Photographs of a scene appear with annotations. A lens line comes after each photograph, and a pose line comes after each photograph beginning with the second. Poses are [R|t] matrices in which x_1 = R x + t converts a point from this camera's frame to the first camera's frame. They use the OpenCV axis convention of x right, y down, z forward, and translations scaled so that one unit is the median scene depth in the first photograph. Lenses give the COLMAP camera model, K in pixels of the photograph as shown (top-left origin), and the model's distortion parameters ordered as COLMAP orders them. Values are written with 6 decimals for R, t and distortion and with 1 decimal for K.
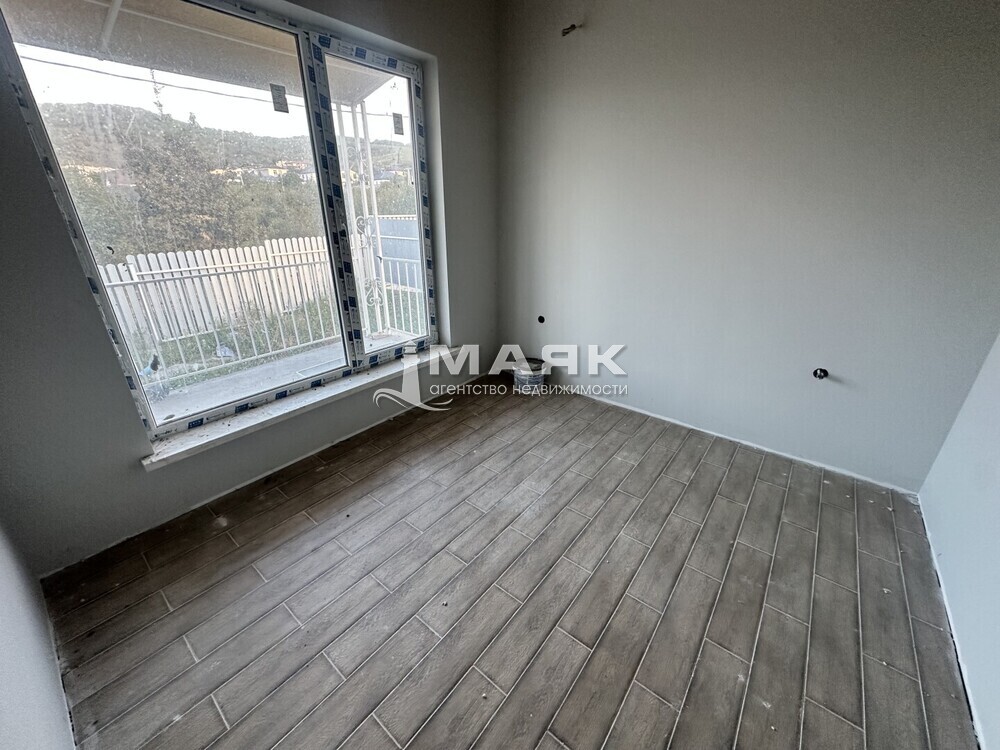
lens RADIAL K [[403.2, 0, 492.1], [0, 403.2, 371.0], [0, 0, 1]] dist [-0.004039, 0.001427]
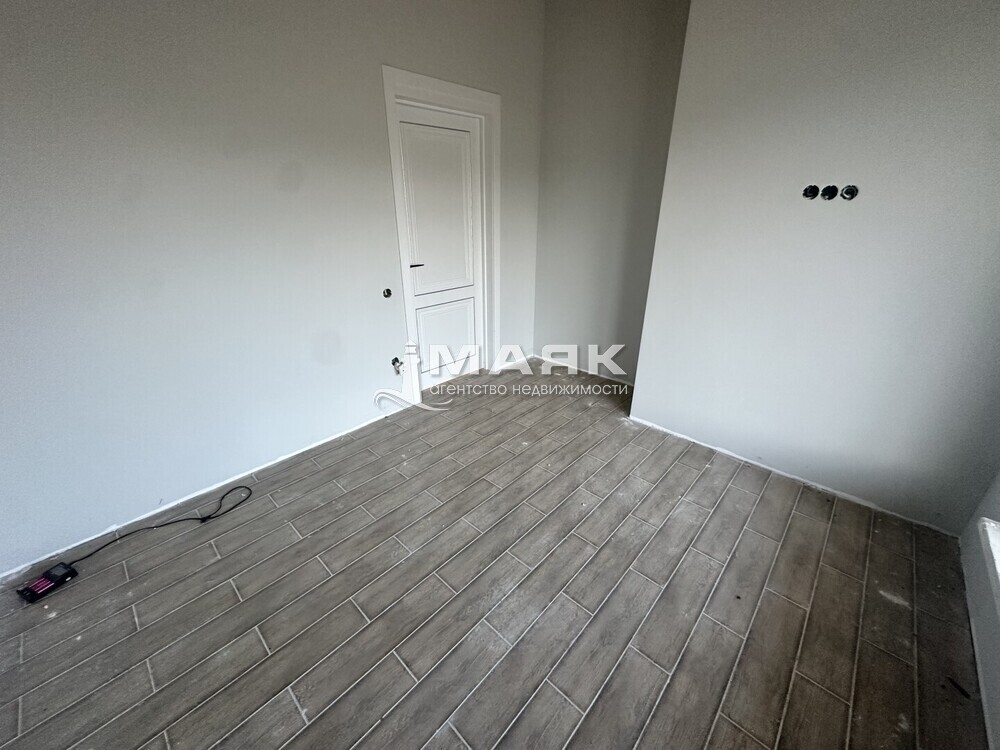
lens RADIAL K [[403.2, 0, 497.0], [0, 403.2, 375.2], [0, 0, 1]] dist [-0.004039, 0.001427]
pose [[-0.997972, -0.025623, 0.058273, 0.086840], [0.023706, 0.699979, 0.713770, -0.581616], [-0.059079, 0.713703, -0.697952, 1.441091]]
